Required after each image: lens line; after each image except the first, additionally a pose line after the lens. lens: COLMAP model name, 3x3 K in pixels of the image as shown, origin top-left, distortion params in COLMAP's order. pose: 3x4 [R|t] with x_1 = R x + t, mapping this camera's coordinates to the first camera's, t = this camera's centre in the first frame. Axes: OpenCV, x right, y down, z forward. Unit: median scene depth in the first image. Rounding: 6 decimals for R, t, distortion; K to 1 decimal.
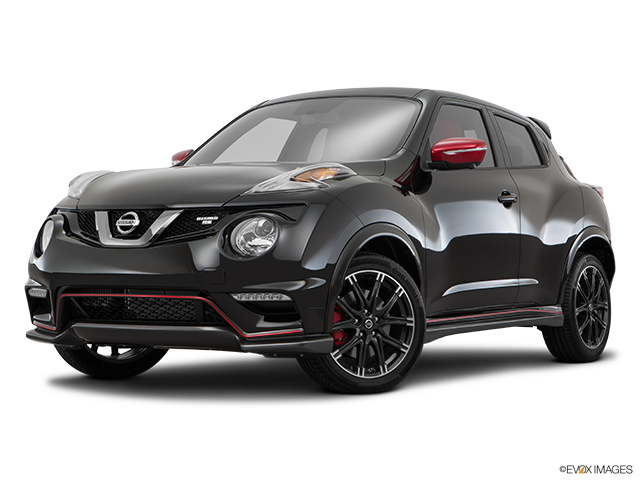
lens RADIAL K [[1468.0, 0, 320.0], [0, 1468.0, 240.0], [0, 0, 1]] dist [0.032867, -0.050081]
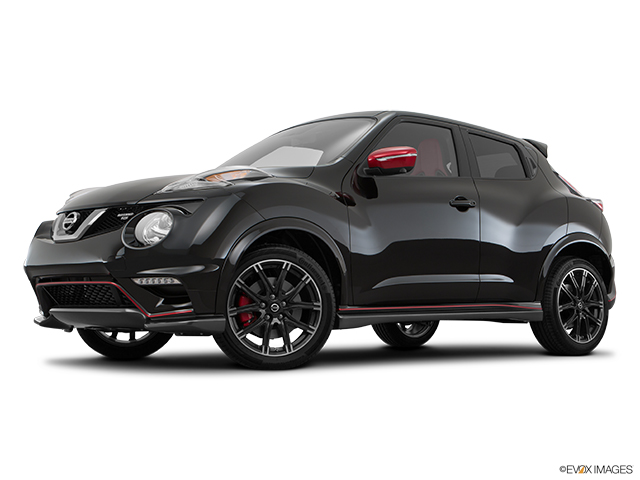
lens RADIAL K [[1043.6, 0, 320.0], [0, 1043.6, 240.0], [0, 0, 1]] dist [0.098726, 0.039706]
pose [[0.960574, -0.019803, -0.277318, 0.284565], [0.006584, 0.998801, -0.048518, 0.044018], [0.277946, 0.044780, 0.959552, 0.240644]]
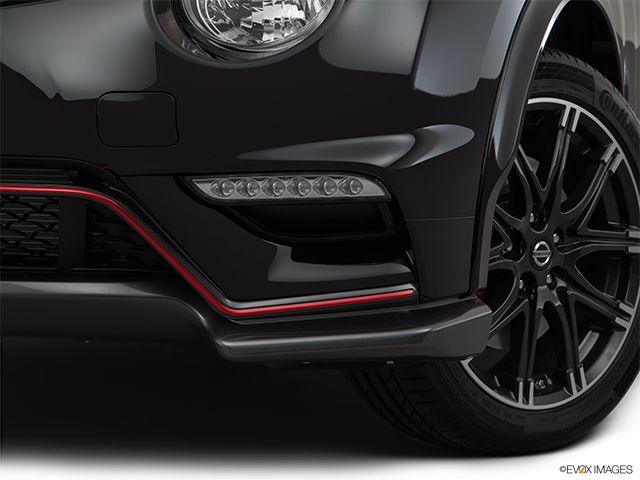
lens RADIAL K [[1717.1, 0, 320.0], [0, 1717.1, 240.0], [0, 0, 1]] dist [0.339453, 0.021696]
pose [[0.980836, -0.018715, 0.193934, -0.096434], [-0.000876, 0.994942, 0.100446, 0.012838], [-0.194833, -0.098691, 0.975859, 0.603909]]
